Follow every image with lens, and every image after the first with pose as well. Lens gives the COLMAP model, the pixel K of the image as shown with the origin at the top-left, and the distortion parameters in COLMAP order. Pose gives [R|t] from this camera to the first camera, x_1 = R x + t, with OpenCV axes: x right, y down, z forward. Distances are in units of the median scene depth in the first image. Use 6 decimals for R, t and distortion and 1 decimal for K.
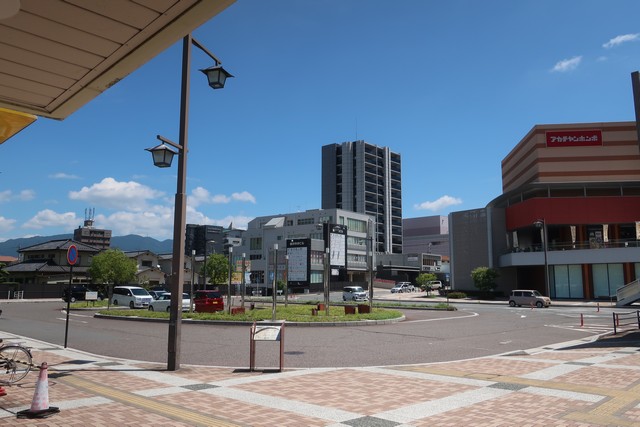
lens RADIAL K [[504.3, 0, 320.8], [0, 504.3, 215.9], [0, 0, 1]] dist [-0.006724, 0.005729]
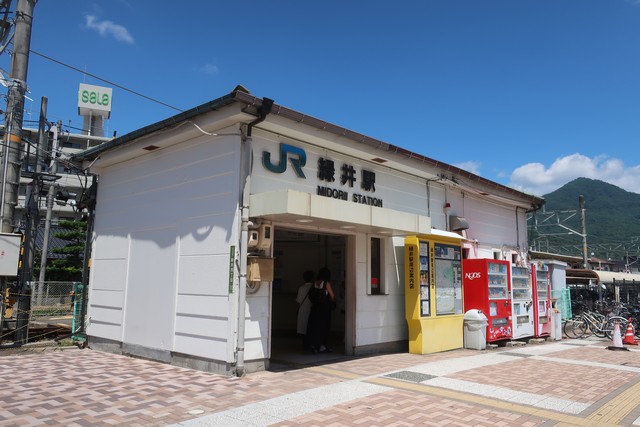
lens RADIAL K [[504.3, 0, 320.8], [0, 504.3, 215.9], [0, 0, 1]] dist [-0.006724, 0.005729]
pose [[0.048068, -0.139165, -0.989102, 0.105957], [0.128976, 0.982821, -0.132013, 0.003141], [0.990482, -0.121225, 0.065191, -0.007139]]
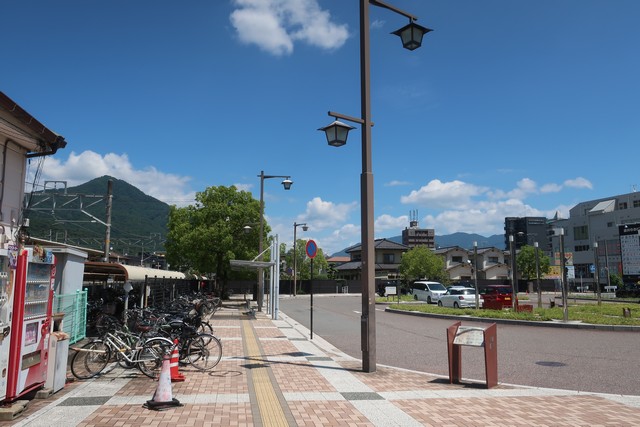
lens RADIAL K [[504.3, 0, 320.8], [0, 504.3, 215.9], [0, 0, 1]] dist [-0.006724, 0.005729]
pose [[0.806948, -0.080024, -0.585176, 0.026167], [0.084249, 0.996243, -0.020060, 0.006372], [0.584583, -0.033113, 0.810658, 0.035381]]
